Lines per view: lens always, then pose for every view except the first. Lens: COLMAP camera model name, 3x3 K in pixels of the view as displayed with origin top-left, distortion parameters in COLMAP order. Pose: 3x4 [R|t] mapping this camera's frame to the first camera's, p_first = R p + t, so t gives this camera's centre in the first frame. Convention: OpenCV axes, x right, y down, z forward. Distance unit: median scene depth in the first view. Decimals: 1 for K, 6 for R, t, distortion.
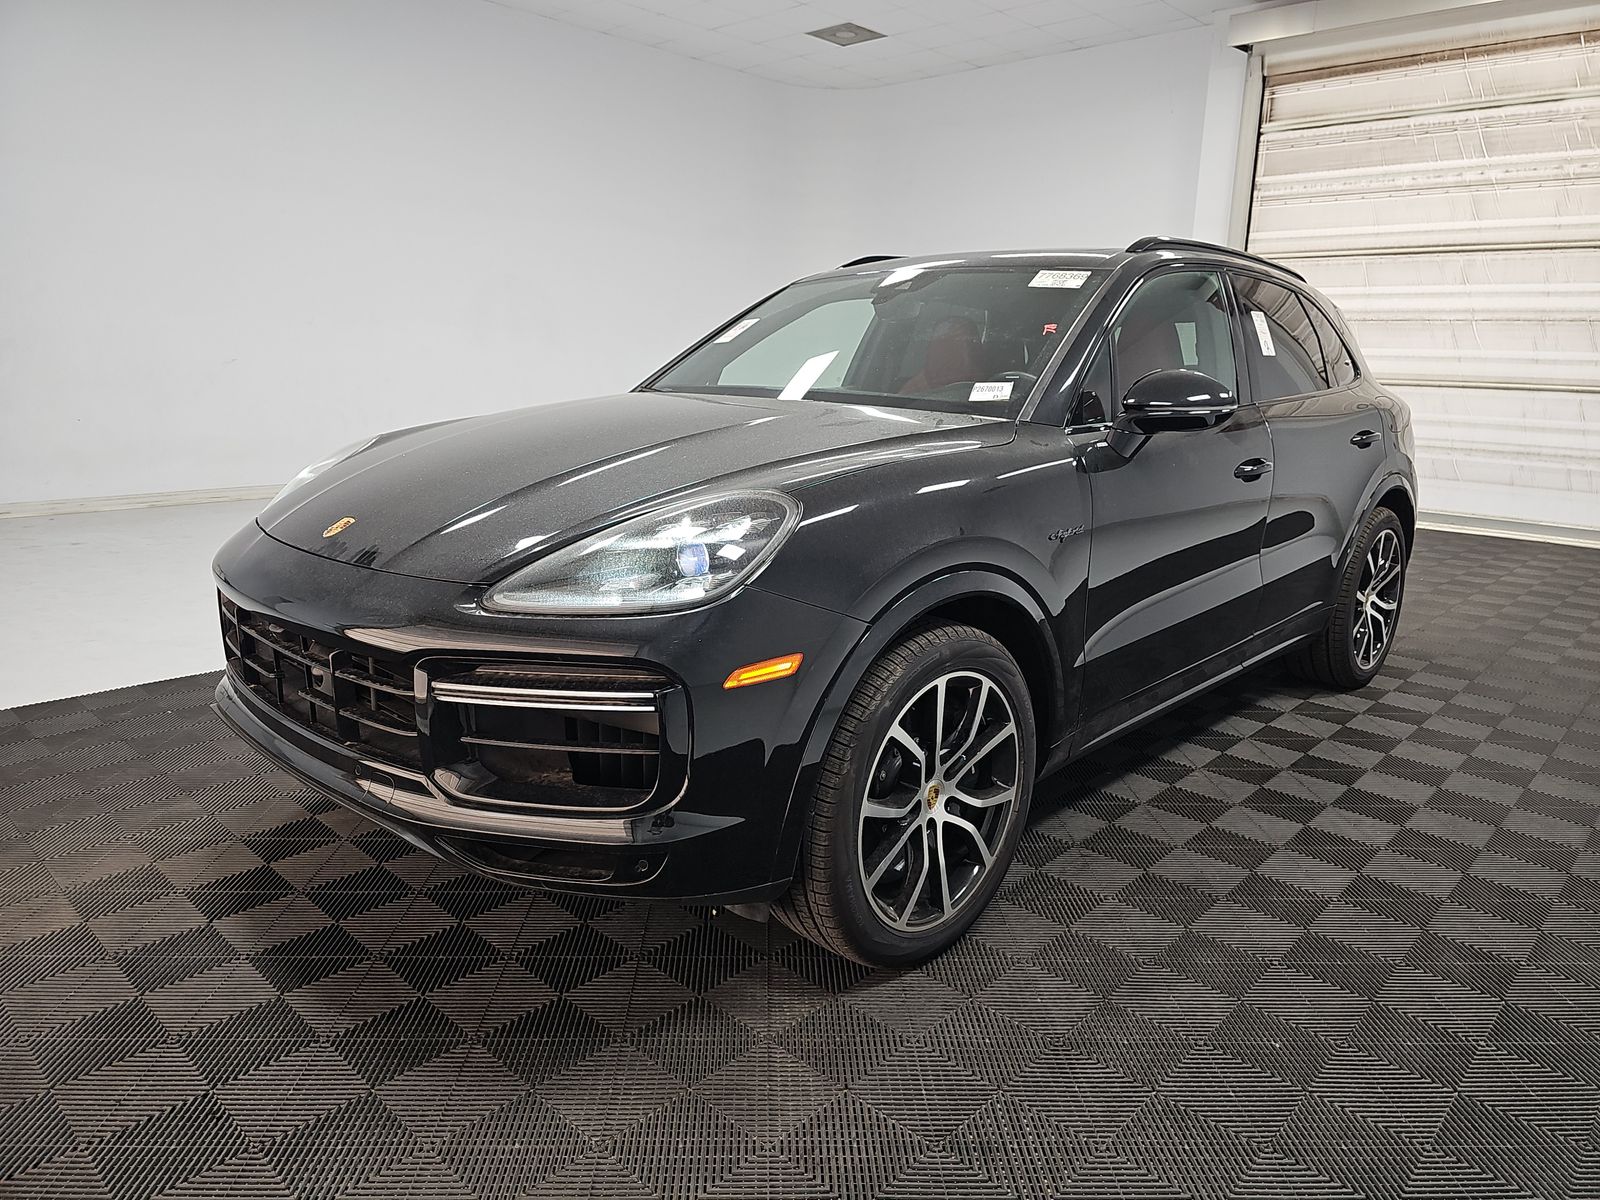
lens RADIAL K [[1066.2, 0, 807.1], [0, 1066.2, 599.7], [0, 0, 1]] dist [0.008883, -0.018426]
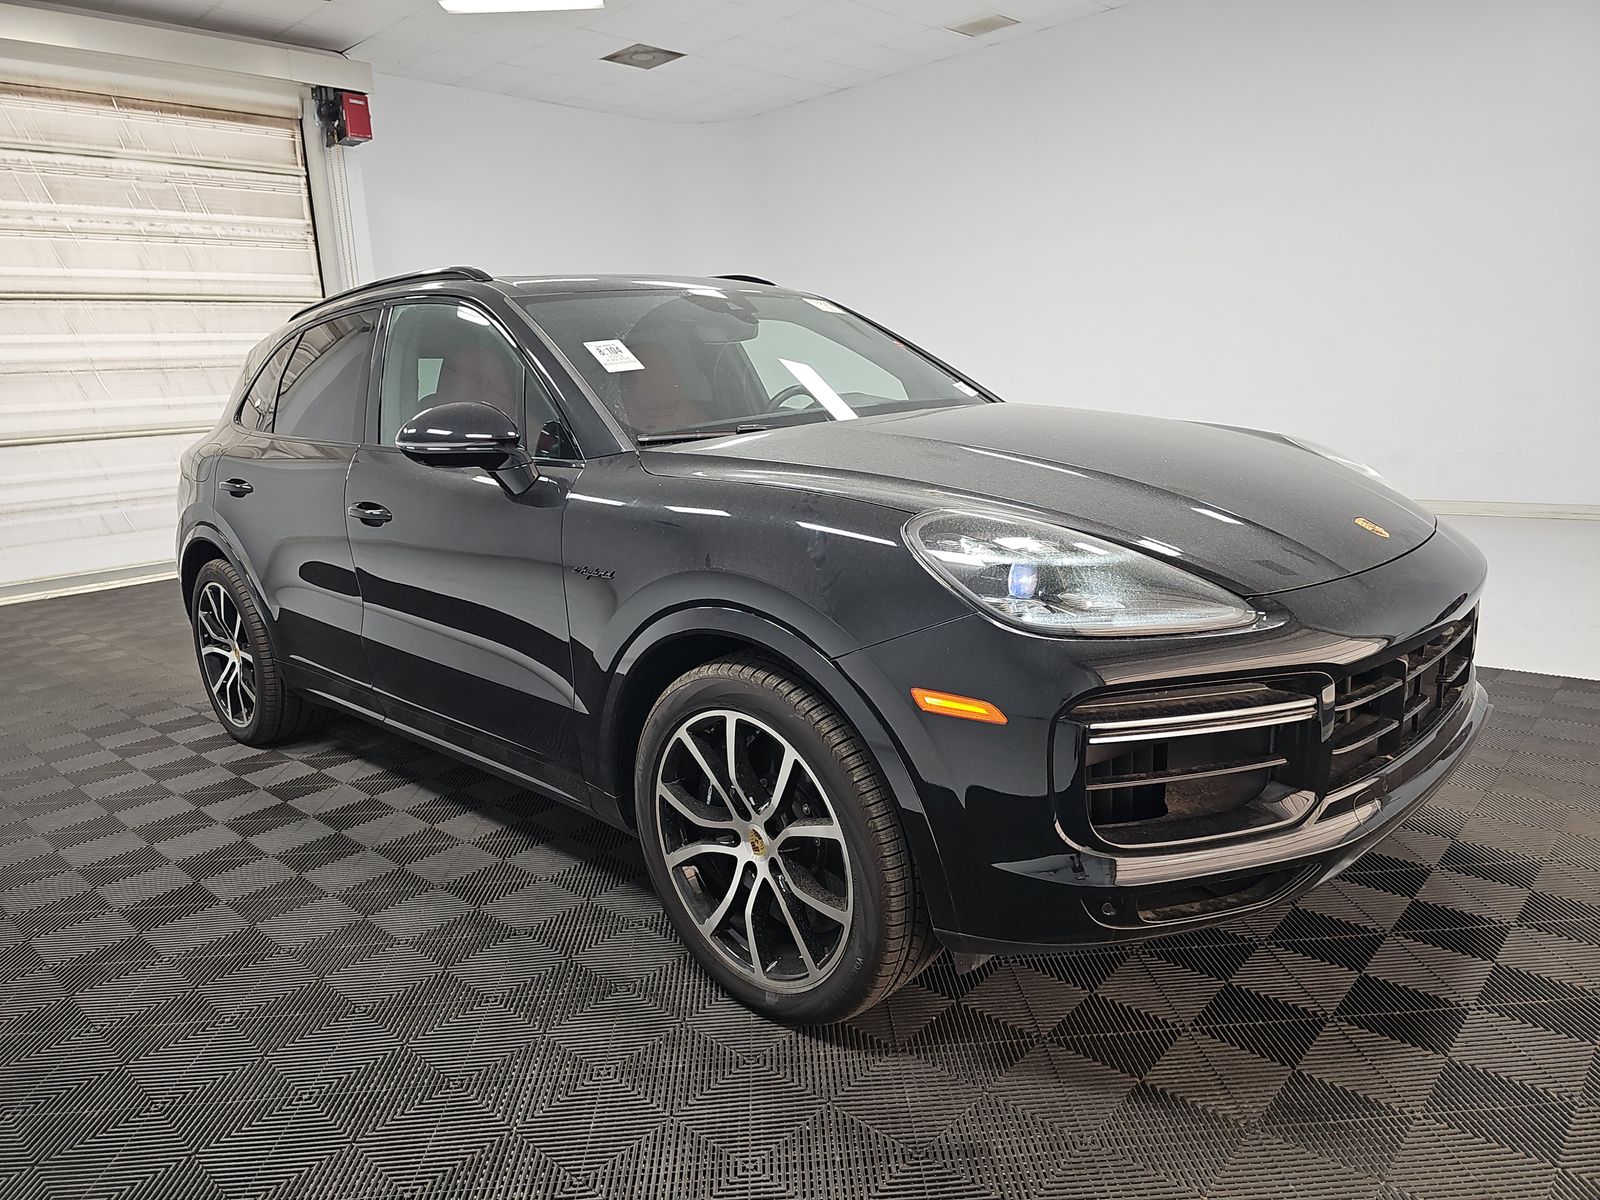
lens RADIAL K [[1066.2, 0, 813.1], [0, 1066.2, 599.4], [0, 0, 1]] dist [0.008883, -0.018426]
pose [[0.013647, -0.225478, 0.974153, -0.360665], [0.273076, 0.938048, 0.213296, -0.094598], [-0.961896, 0.263107, 0.074374, 0.352529]]
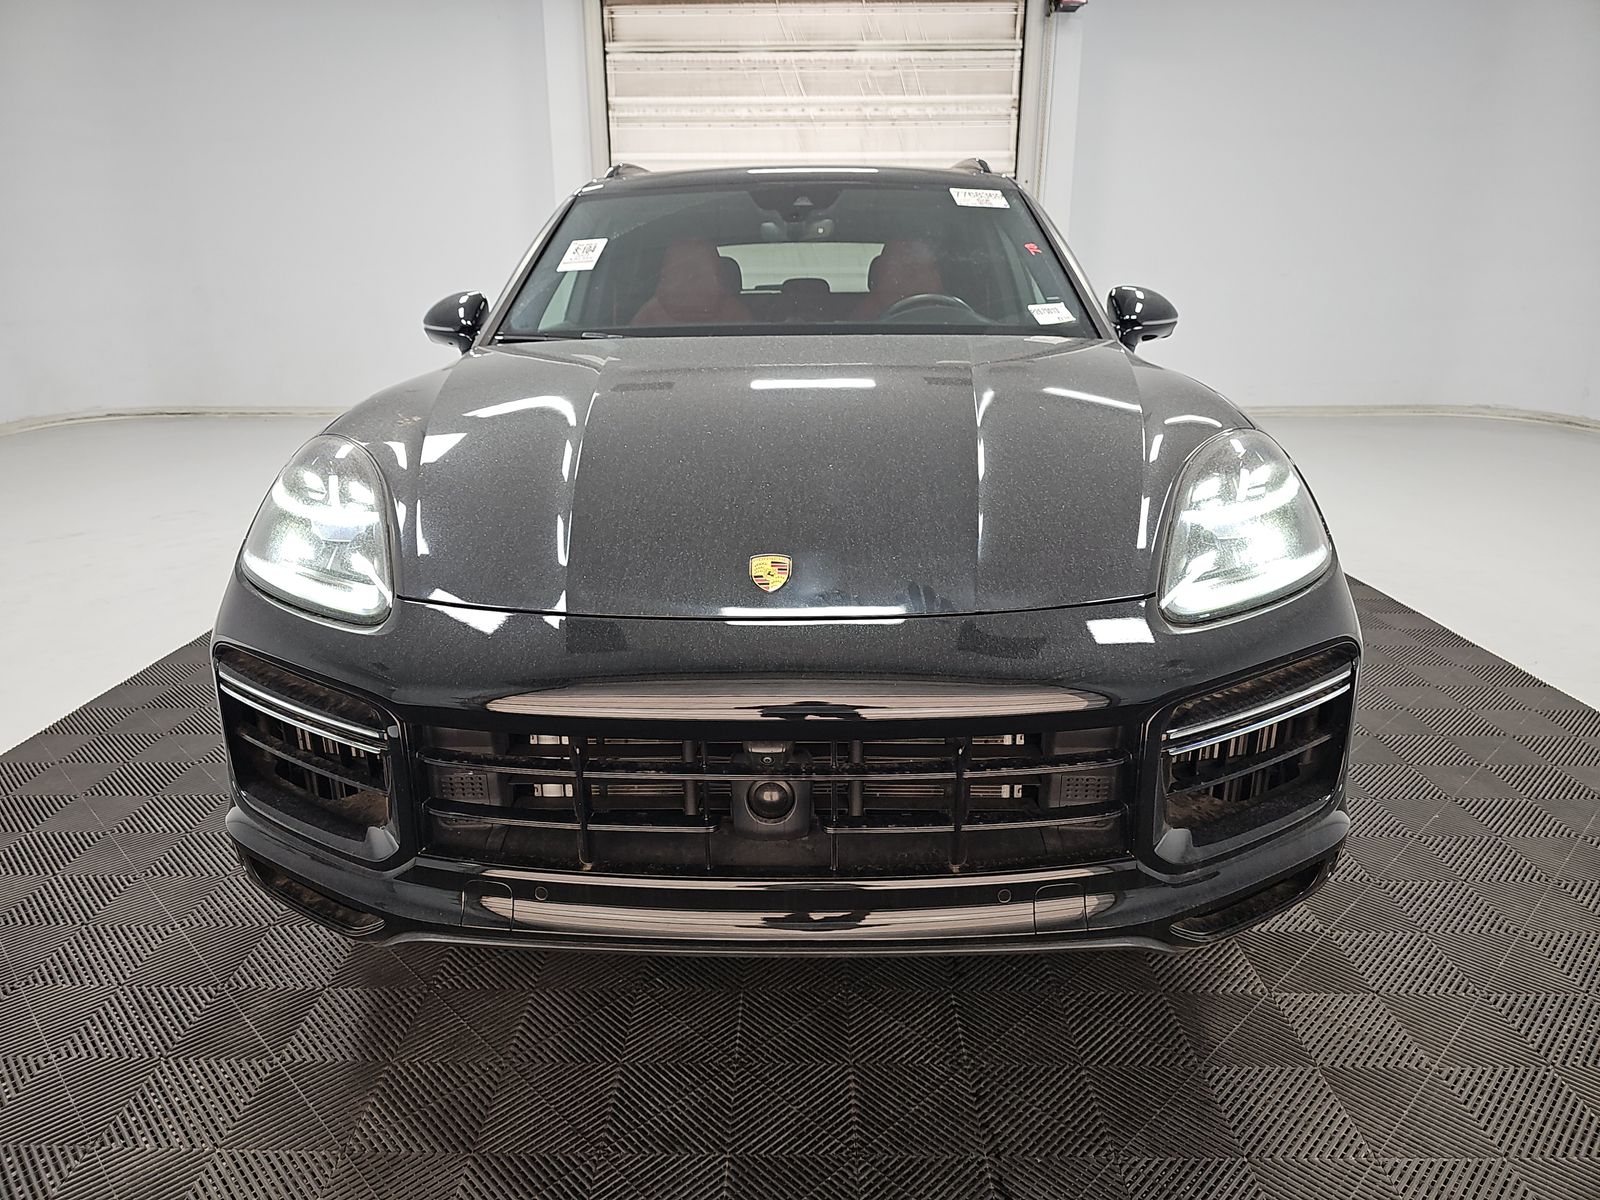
lens RADIAL K [[1066.2, 0, 799.8], [0, 1066.2, 612.9], [0, 0, 1]] dist [0.008883, -0.018426]
pose [[0.753071, -0.215854, 0.621523, -0.200670], [0.166556, 0.976426, 0.137303, -0.027037], [-0.636508, 0.000119, 0.771270, 0.107622]]
